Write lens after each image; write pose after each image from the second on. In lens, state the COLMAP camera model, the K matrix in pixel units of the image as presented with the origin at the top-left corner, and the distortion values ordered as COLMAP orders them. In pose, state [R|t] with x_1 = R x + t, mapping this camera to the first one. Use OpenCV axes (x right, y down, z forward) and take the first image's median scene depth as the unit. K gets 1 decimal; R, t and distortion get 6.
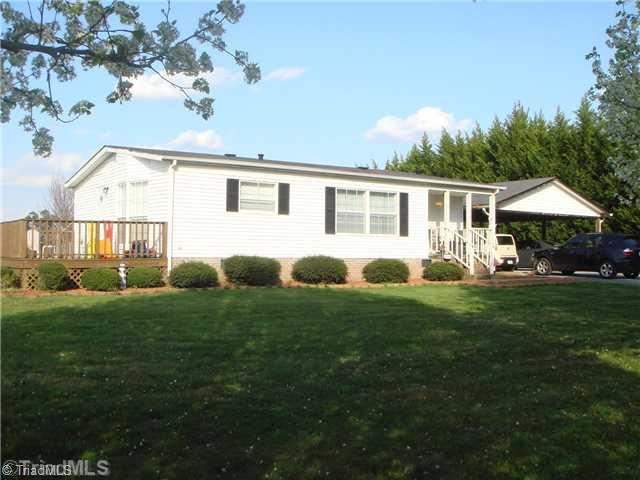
lens RADIAL K [[735.5, 0, 320.0], [0, 735.5, 240.0], [0, 0, 1]] dist [-0.198884, 0.204121]
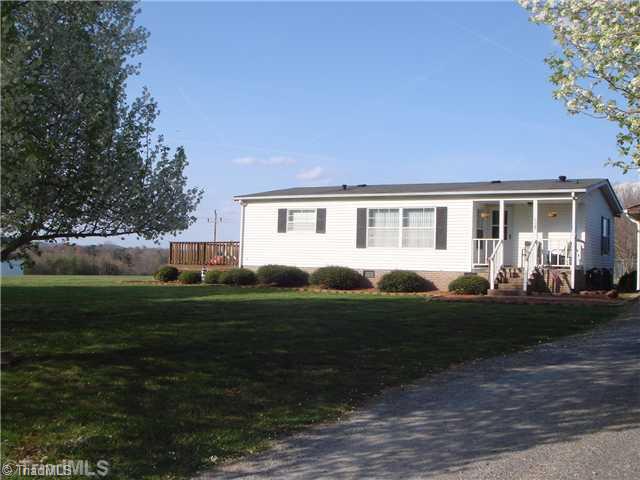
lens RADIAL K [[735.5, 0, 320.0], [0, 735.5, 240.0], [0, 0, 1]] dist [-0.198884, 0.204121]
pose [[0.410048, -0.039800, -0.911195, 1.076623], [-0.013709, 0.998666, -0.049791, 0.038828], [0.911961, 0.032908, 0.408955, 0.470235]]
